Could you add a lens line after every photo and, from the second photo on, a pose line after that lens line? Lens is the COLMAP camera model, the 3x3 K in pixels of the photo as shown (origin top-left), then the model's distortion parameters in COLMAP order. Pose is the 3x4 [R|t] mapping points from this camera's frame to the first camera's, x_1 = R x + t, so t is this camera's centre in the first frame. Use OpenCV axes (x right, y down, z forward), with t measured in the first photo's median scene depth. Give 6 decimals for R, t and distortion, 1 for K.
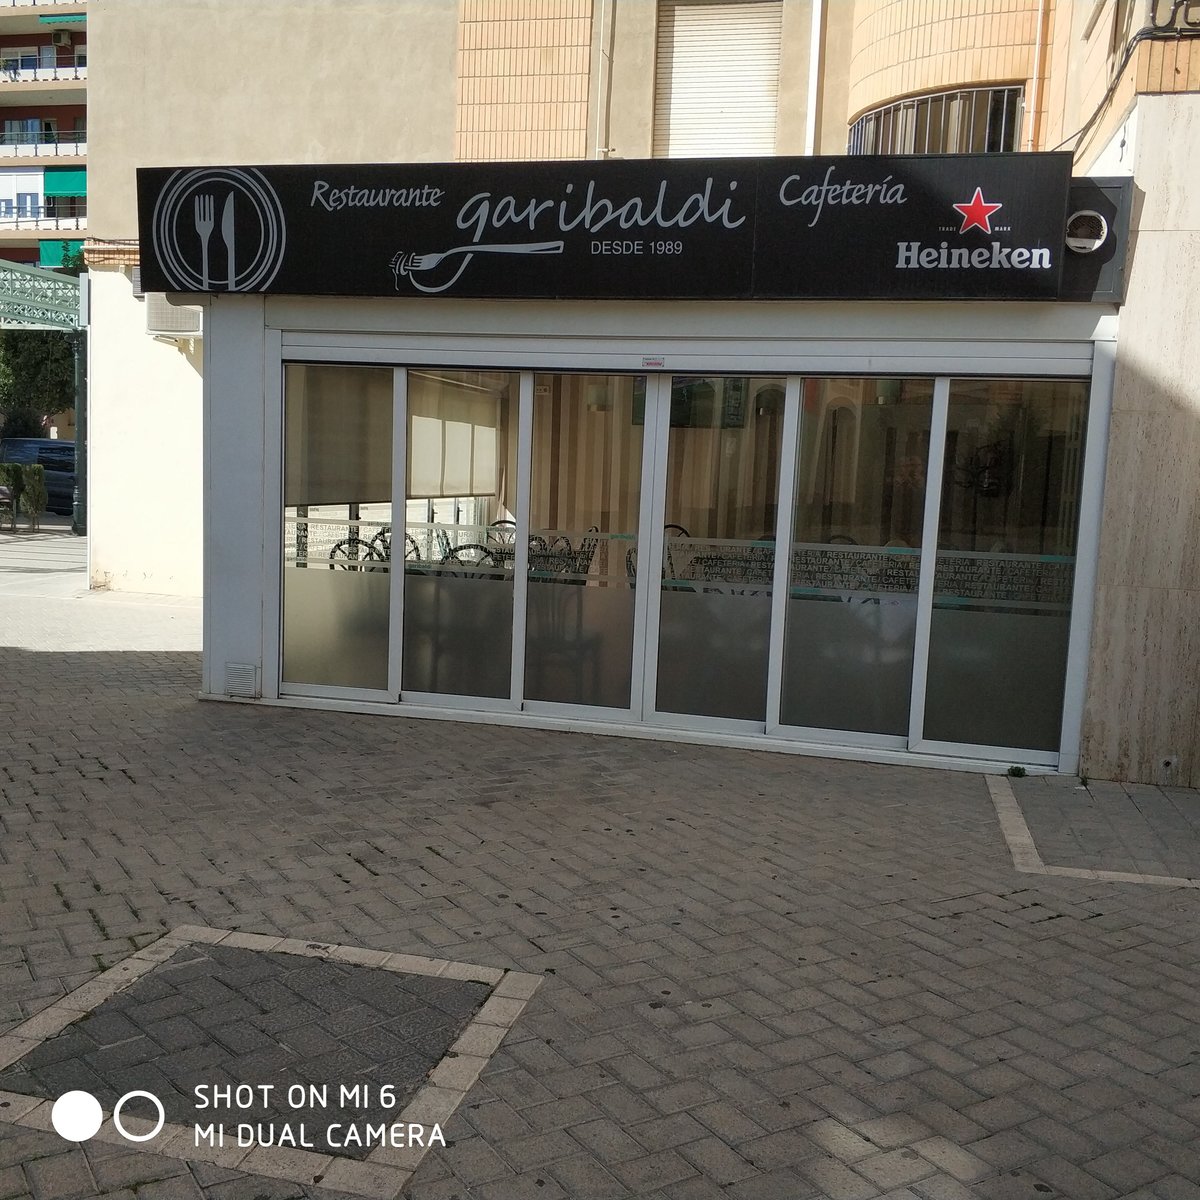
lens RADIAL K [[1259.2, 0, 587.9], [0, 1259.2, 612.7], [0, 0, 1]] dist [0.155328, -0.333376]
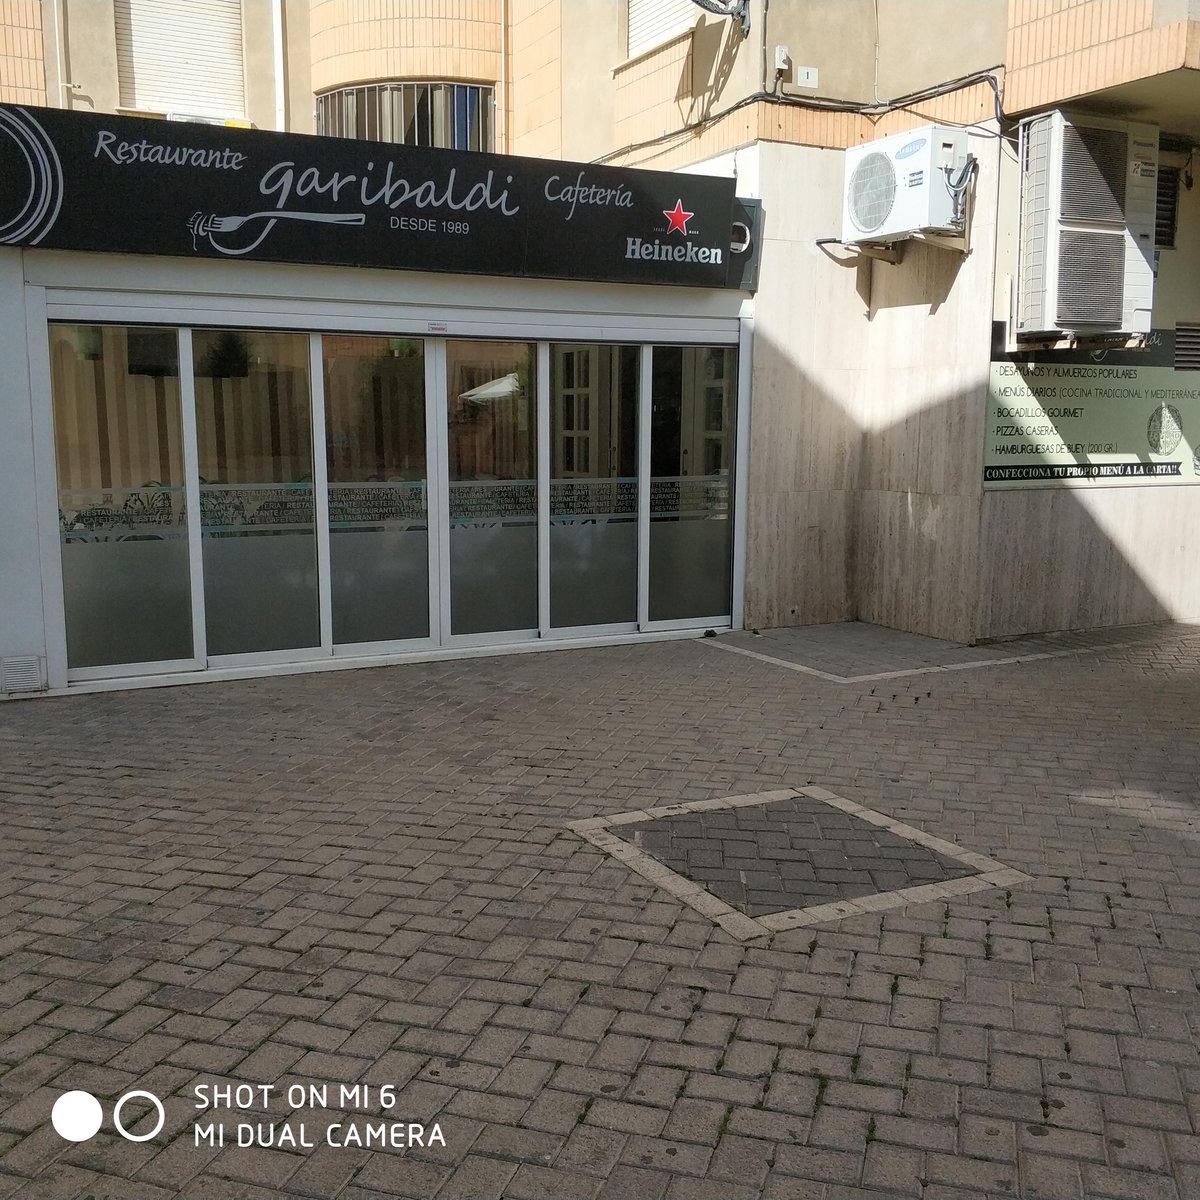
lens RADIAL K [[1259.2, 0, 587.9], [0, 1259.2, 612.7], [0, 0, 1]] dist [0.155328, -0.333376]
pose [[0.755276, -0.138897, 0.640520, -0.621673], [0.106502, 0.990306, 0.089165, -0.032911], [-0.646696, 0.000873, 0.762748, 0.048449]]
